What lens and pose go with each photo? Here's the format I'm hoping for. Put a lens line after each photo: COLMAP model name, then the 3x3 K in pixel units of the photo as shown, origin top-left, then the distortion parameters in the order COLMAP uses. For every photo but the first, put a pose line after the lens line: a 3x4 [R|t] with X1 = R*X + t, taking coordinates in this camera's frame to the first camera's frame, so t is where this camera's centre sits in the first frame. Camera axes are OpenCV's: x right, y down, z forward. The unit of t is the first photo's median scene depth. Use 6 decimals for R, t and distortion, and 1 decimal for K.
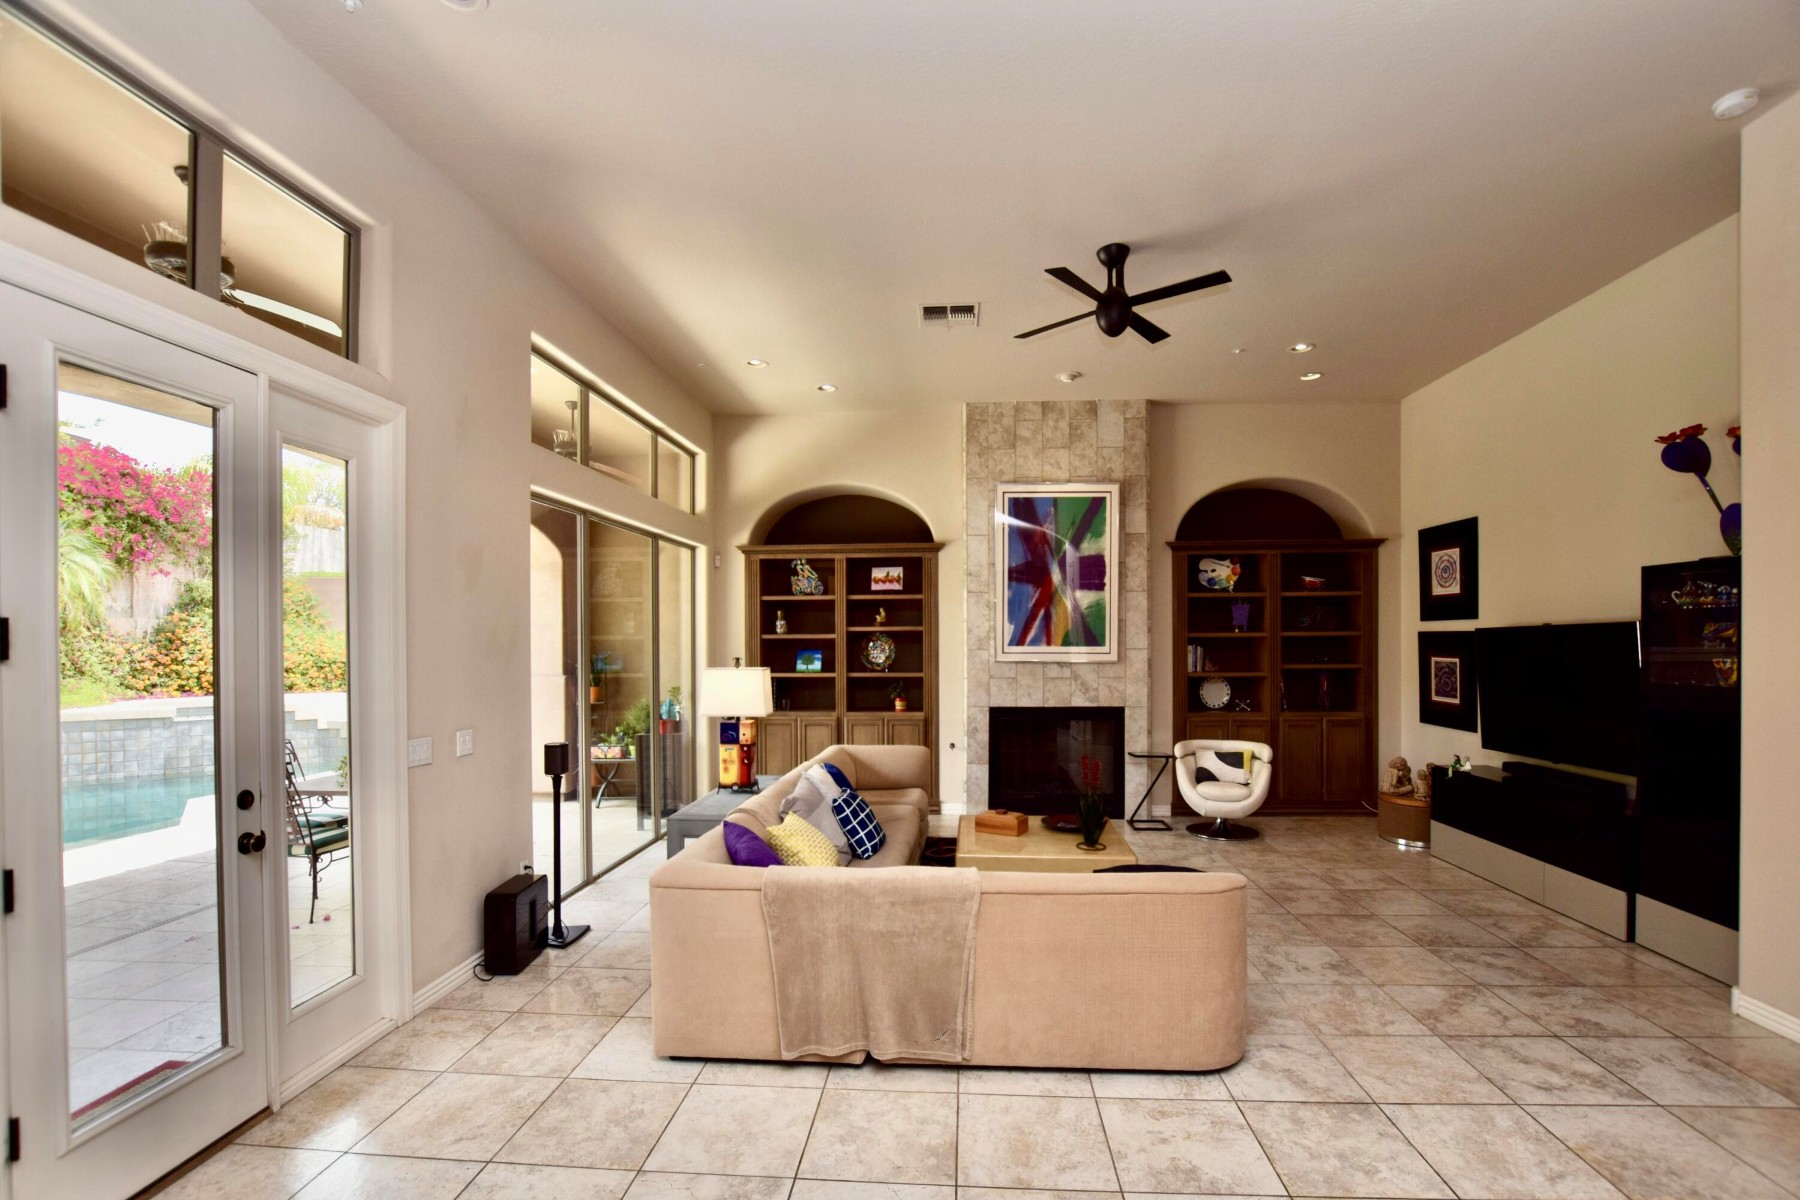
lens RADIAL K [[782.4, 0, 914.7], [0, 782.4, 644.7], [0, 0, 1]] dist [-0.024582, 0.000216]
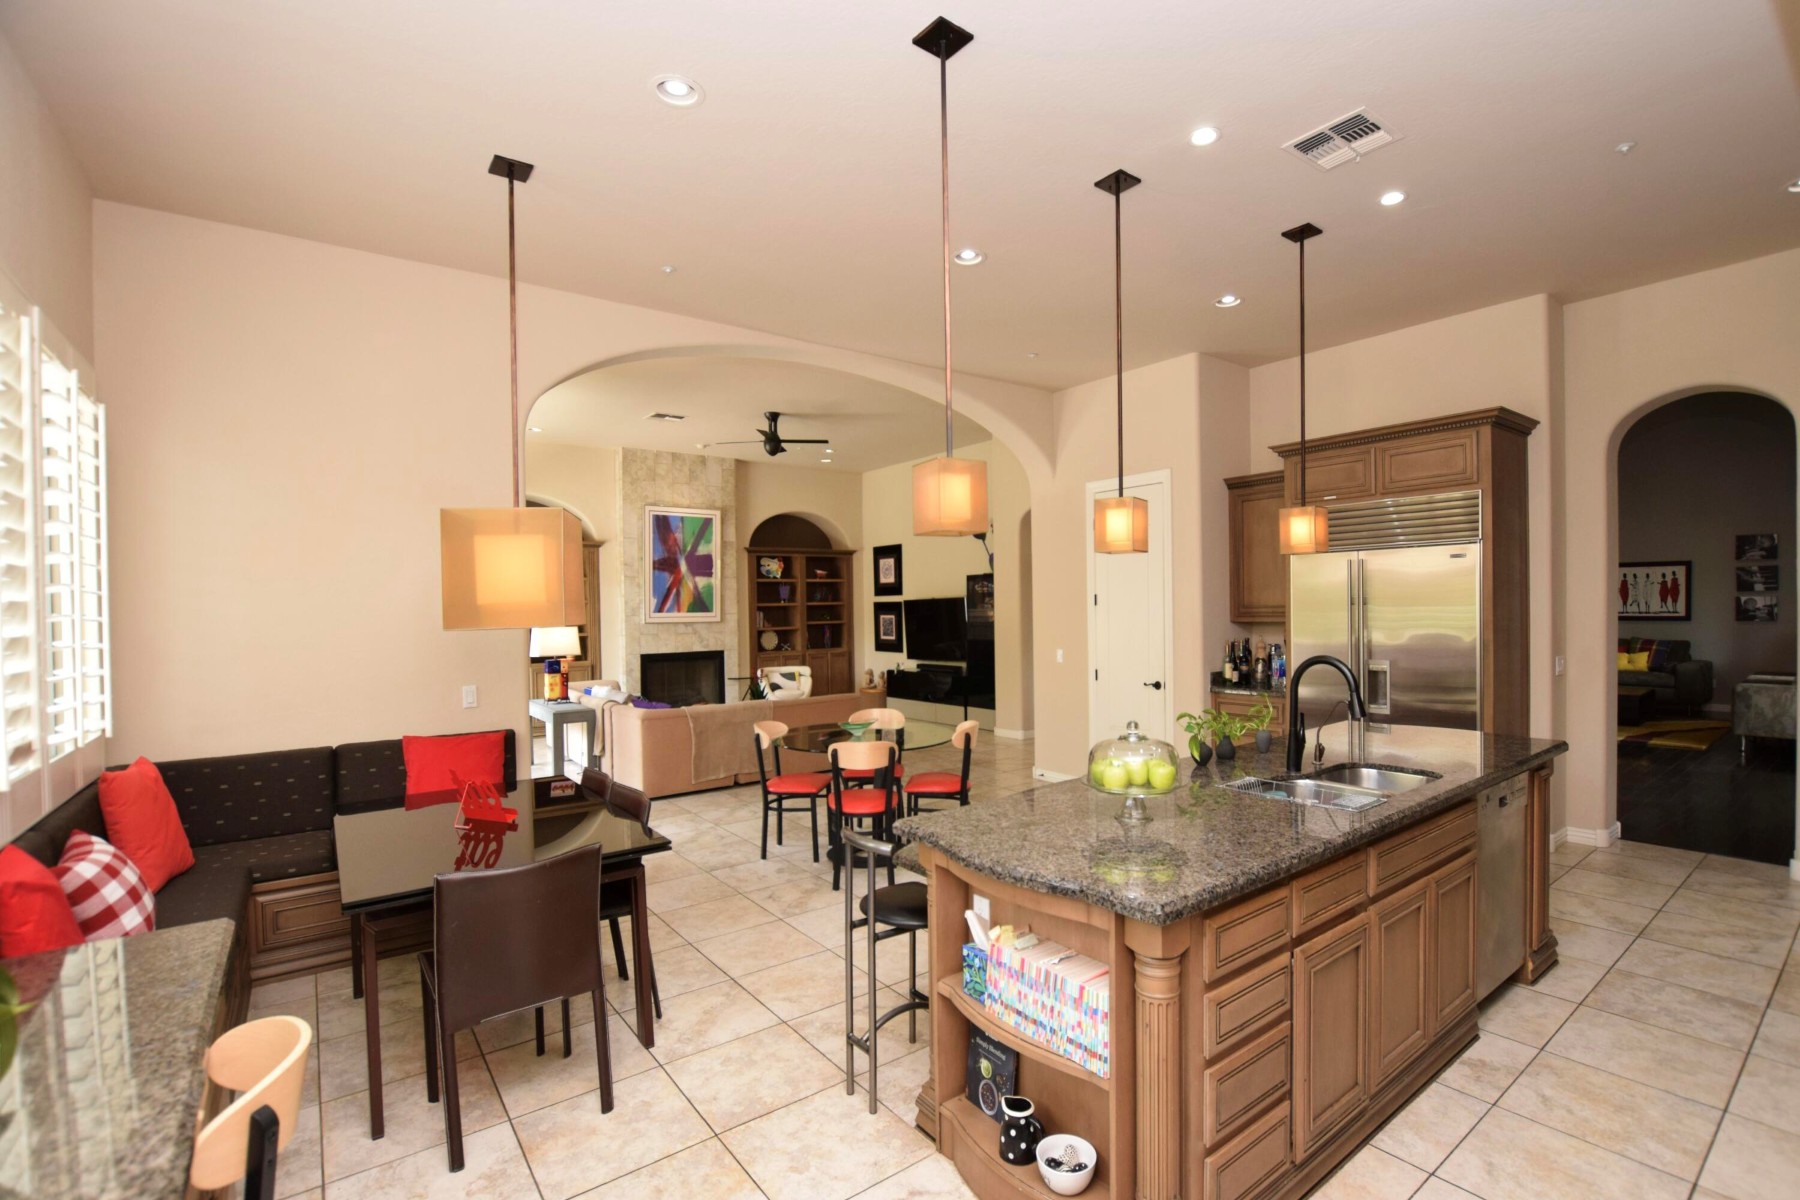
lens RADIAL K [[782.4, 0, 914.7], [0, 782.4, 644.7], [0, 0, 1]] dist [-0.024582, 0.000216]
pose [[0.758852, -0.039069, 0.650090, -0.480229], [0.015499, 0.999000, 0.041945, 0.007685], [-0.651078, -0.021754, 0.758699, -0.471783]]
